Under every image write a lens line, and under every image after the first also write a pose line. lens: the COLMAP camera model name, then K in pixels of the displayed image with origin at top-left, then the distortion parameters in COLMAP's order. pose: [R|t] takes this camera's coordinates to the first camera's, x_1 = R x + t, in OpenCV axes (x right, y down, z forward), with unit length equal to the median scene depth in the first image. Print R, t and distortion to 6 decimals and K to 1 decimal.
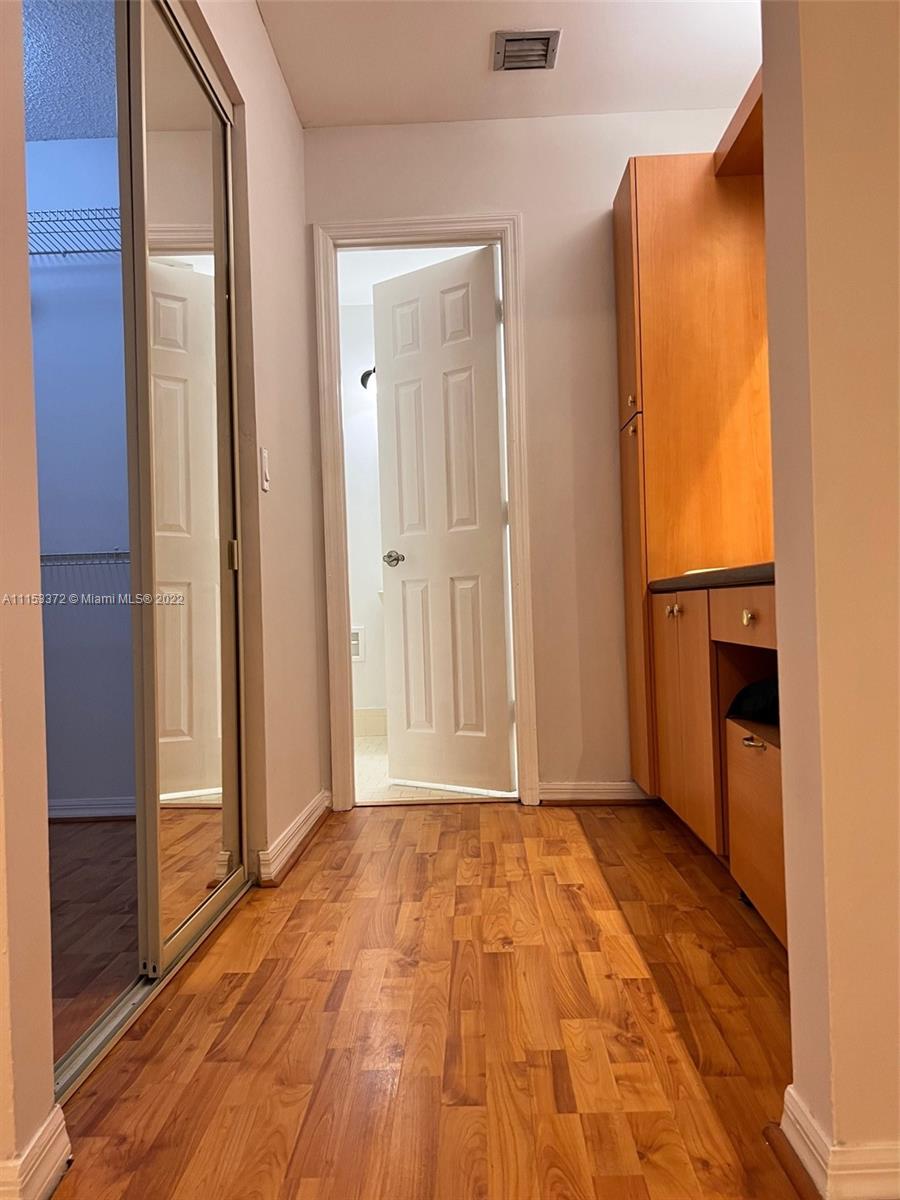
lens RADIAL K [[900.2, 0, 448.2], [0, 900.2, 600.7], [0, 0, 1]] dist [0.047402, -0.027796]
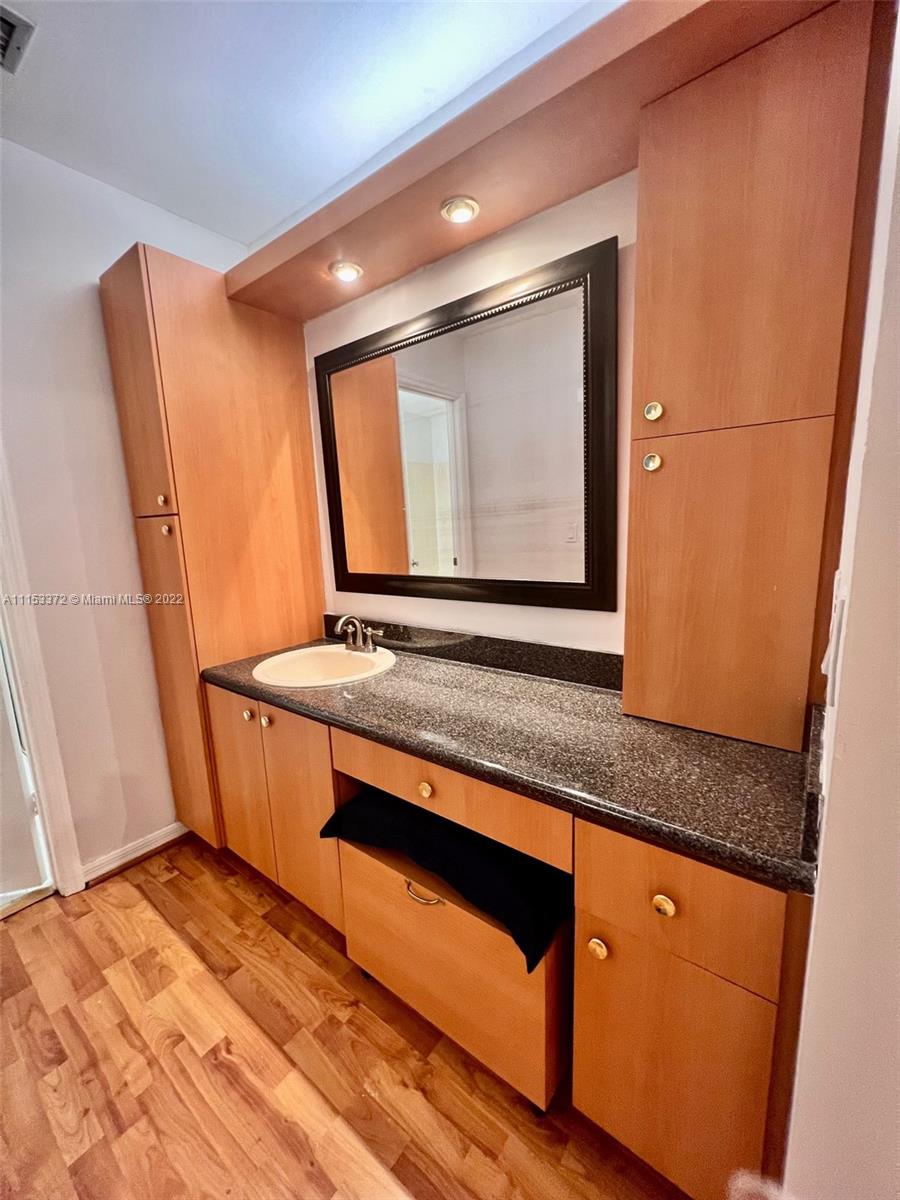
lens RADIAL K [[479.0, 0, 457.9], [0, 479.0, 601.7], [0, 0, 1]] dist [-0.001358, -0.000366]
pose [[0.582054, -0.125494, 0.803408, -0.060507], [0.010762, 0.989122, 0.146706, -0.215616], [-0.813079, -0.076745, 0.577073, 0.479327]]
